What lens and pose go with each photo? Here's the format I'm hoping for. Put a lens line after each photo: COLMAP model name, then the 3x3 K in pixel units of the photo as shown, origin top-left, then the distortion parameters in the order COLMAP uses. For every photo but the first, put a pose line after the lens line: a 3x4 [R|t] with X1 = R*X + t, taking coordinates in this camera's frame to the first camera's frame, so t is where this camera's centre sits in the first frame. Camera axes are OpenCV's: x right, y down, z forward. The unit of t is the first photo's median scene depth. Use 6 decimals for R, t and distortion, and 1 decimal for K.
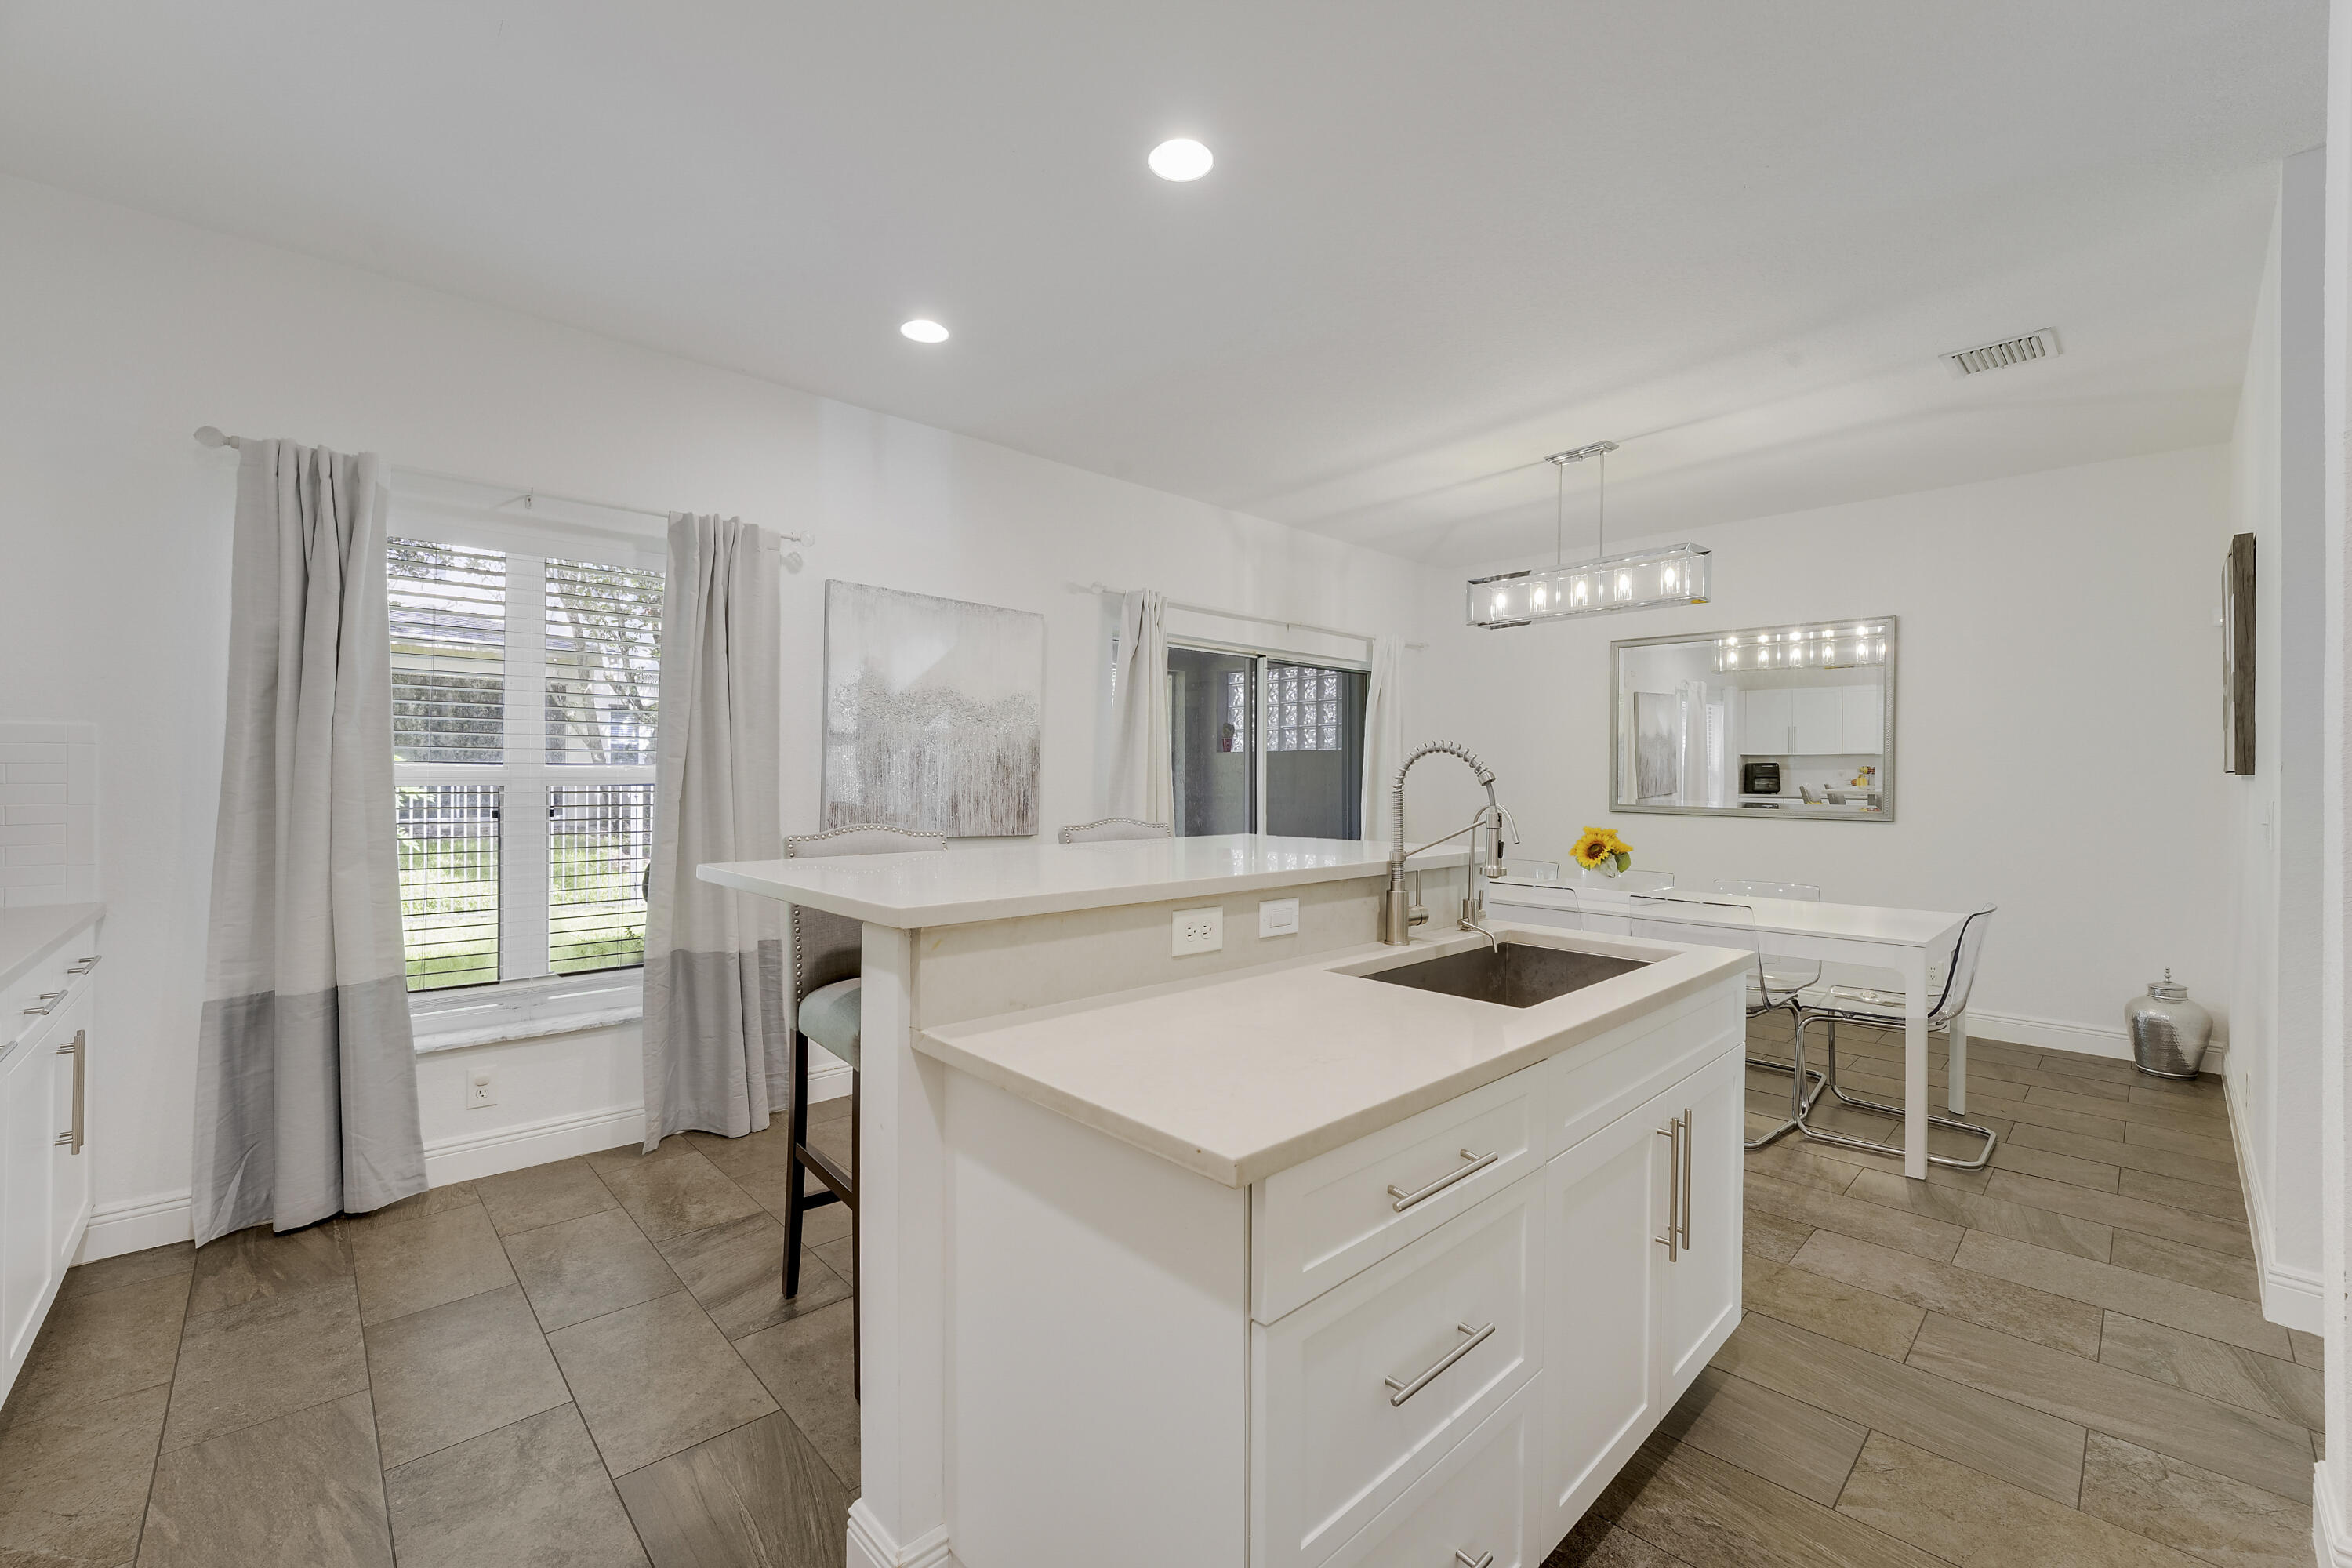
lens RADIAL K [[968.7, 0, 1135.8], [0, 968.7, 801.0], [0, 0, 1]] dist [-0.025986, 0.002099]
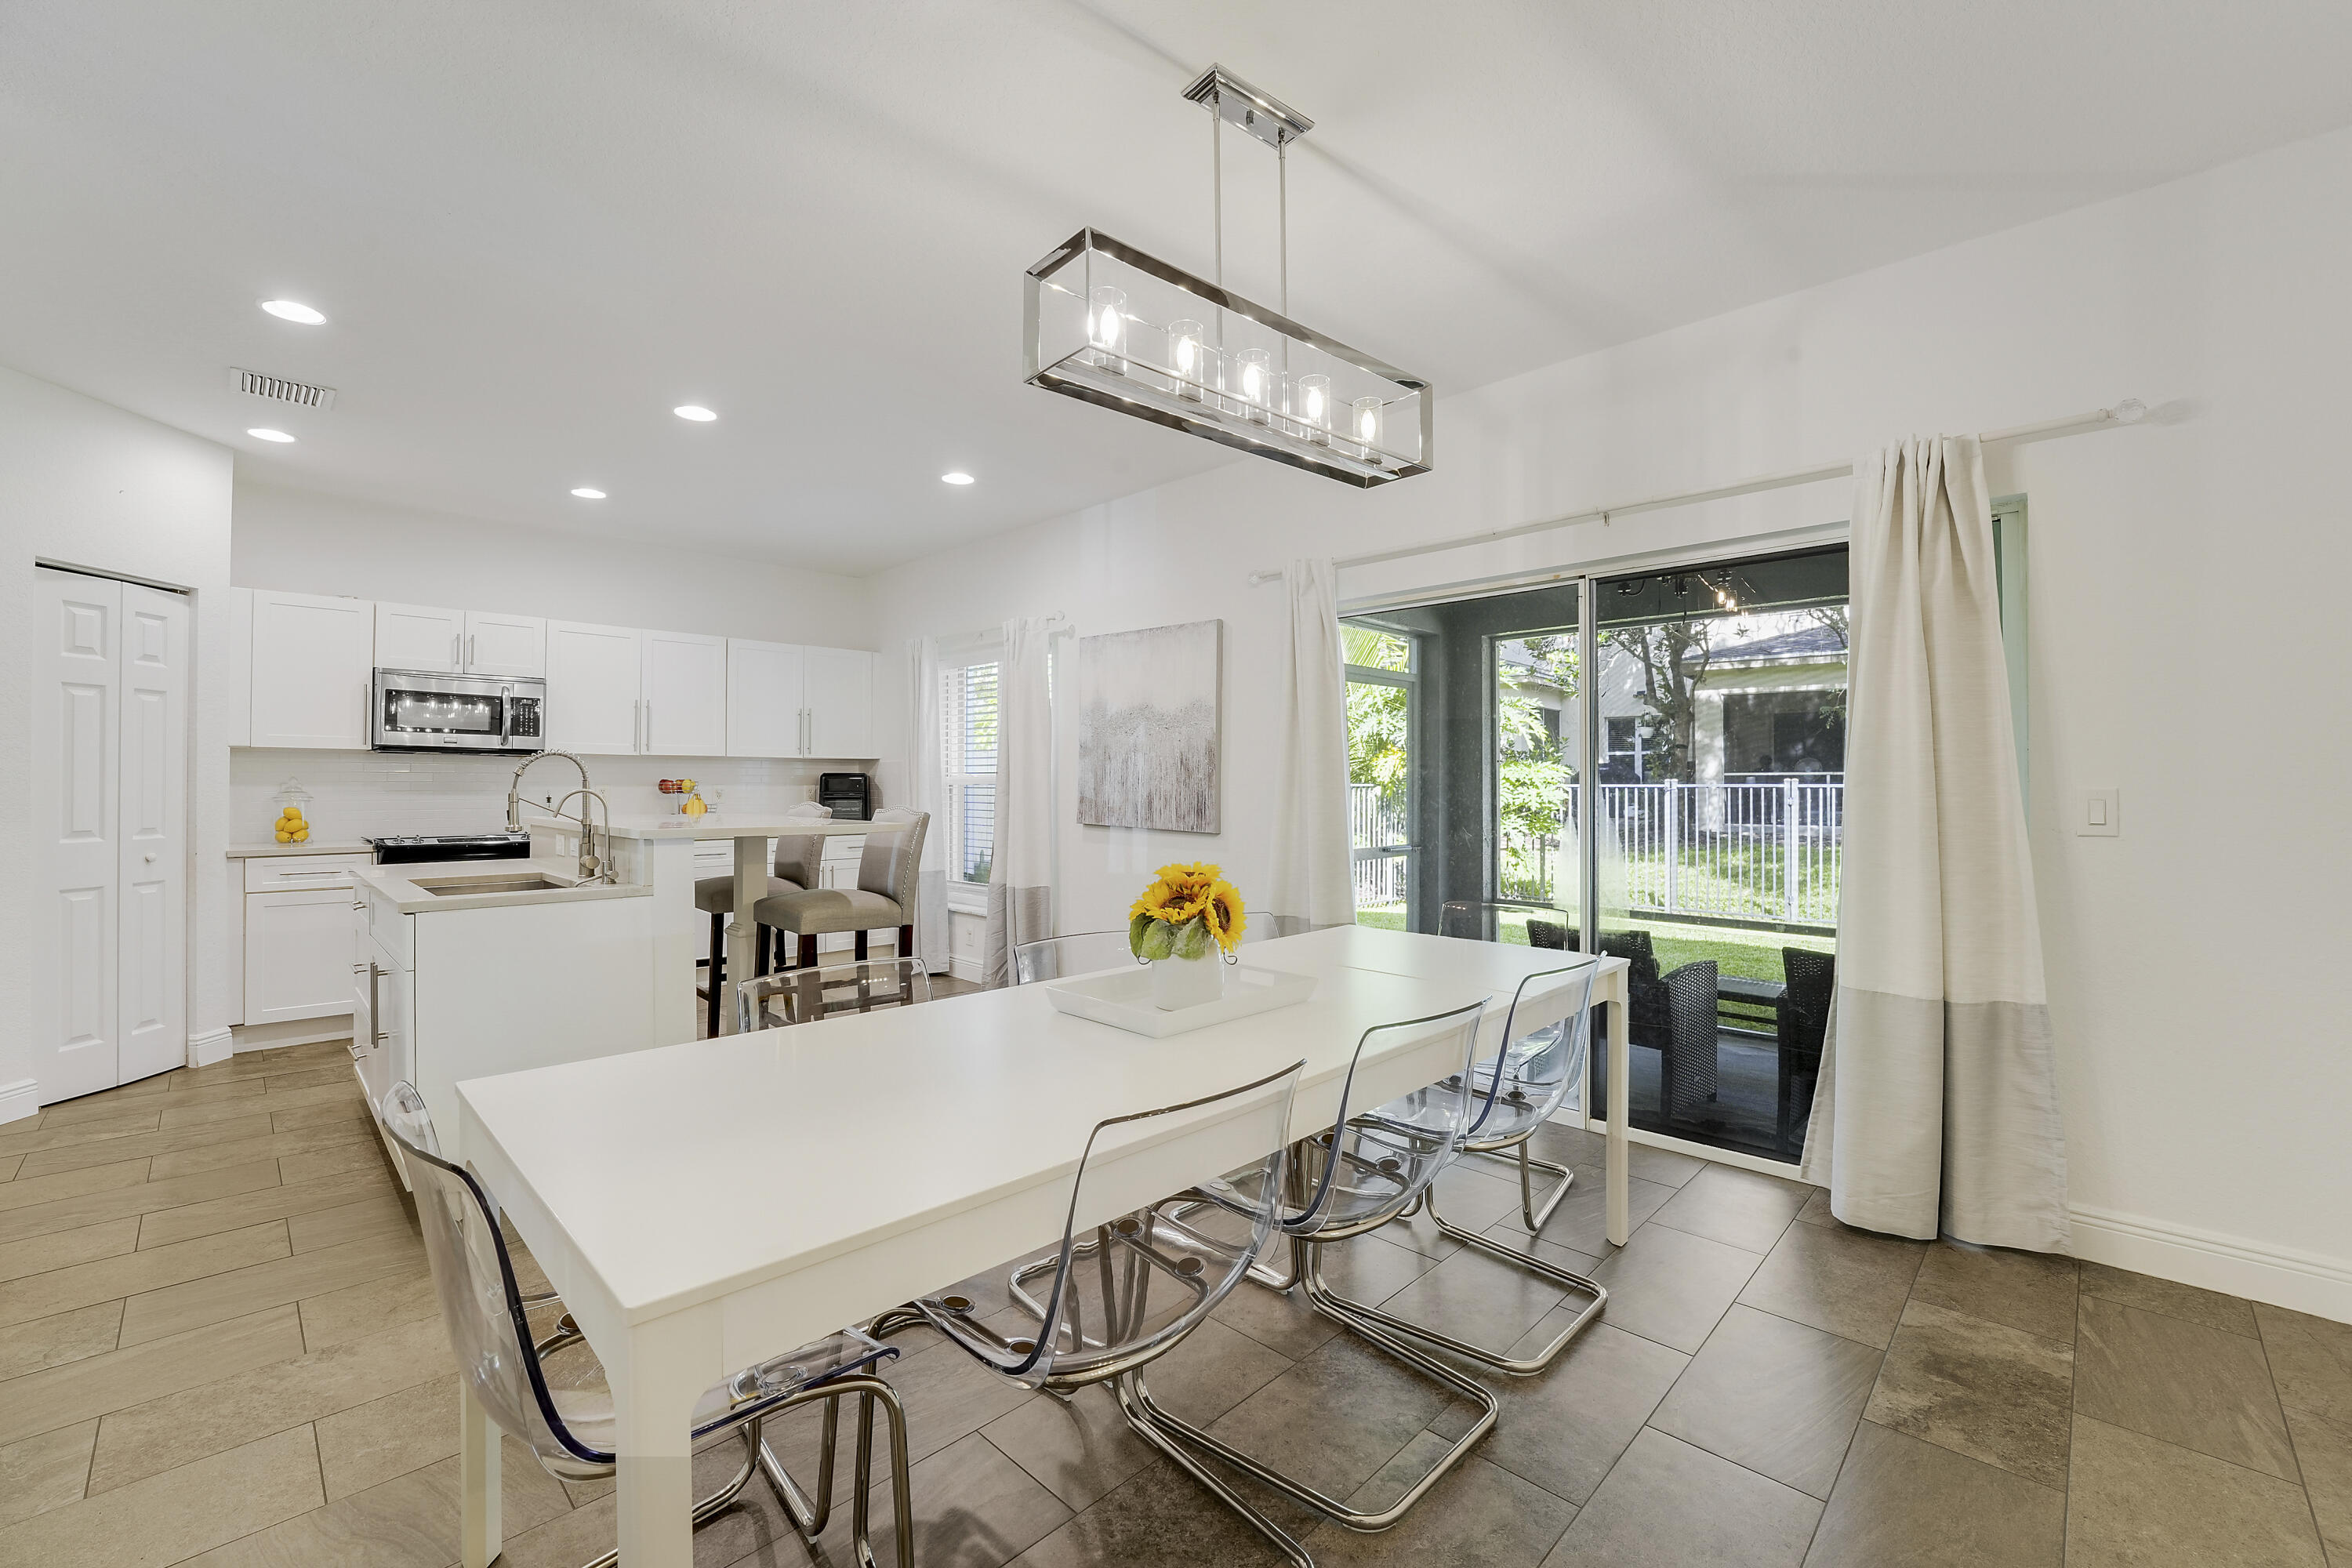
lens RADIAL K [[968.7, 0, 1196.3], [0, 968.7, 786.0], [0, 0, 1]] dist [-0.025986, 0.002099]
pose [[0.058910, -0.005948, -0.998246, 0.984863], [-0.029630, 0.999531, -0.007704, -0.007459], [0.997823, 0.030032, 0.058706, 0.981896]]
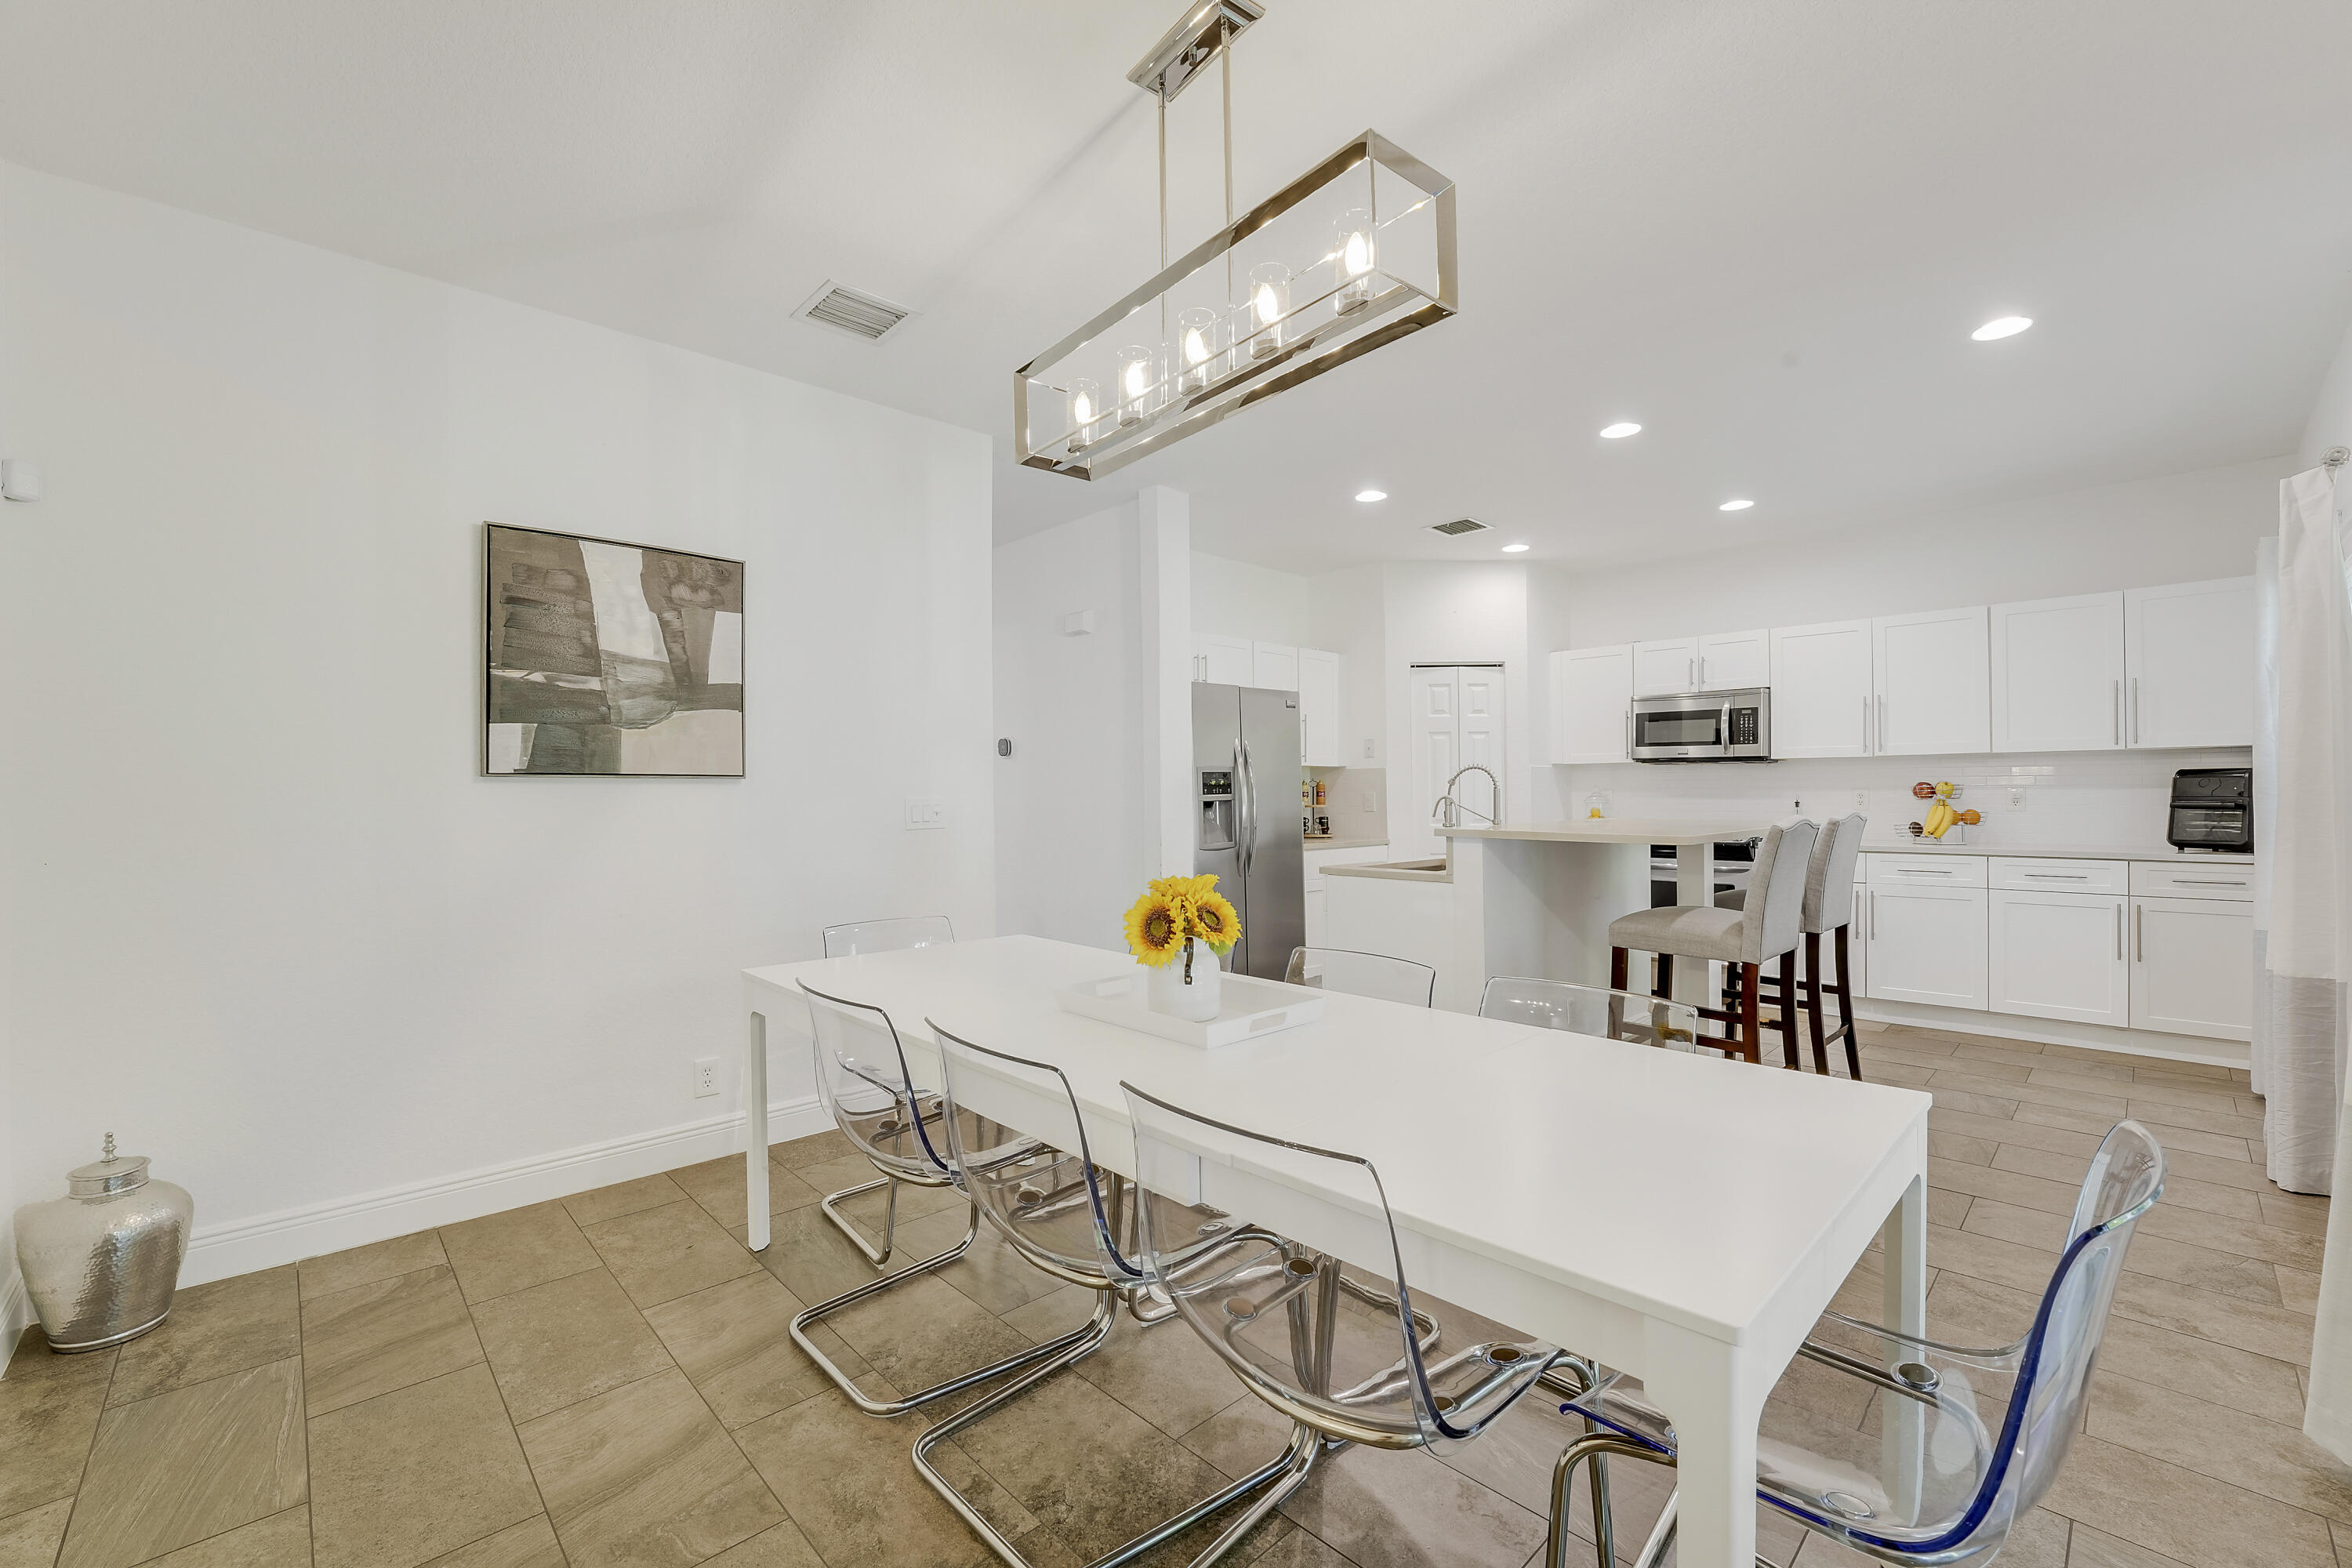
lens RADIAL K [[968.7, 0, 1139.4], [0, 968.7, 788.9], [0, 0, 1]] dist [-0.025986, 0.002099]
pose [[-0.999992, 0.001408, 0.003718, 0.507031], [0.001492, 0.999744, 0.022556, -0.025662], [-0.003685, 0.022562, -0.999739, 1.504167]]
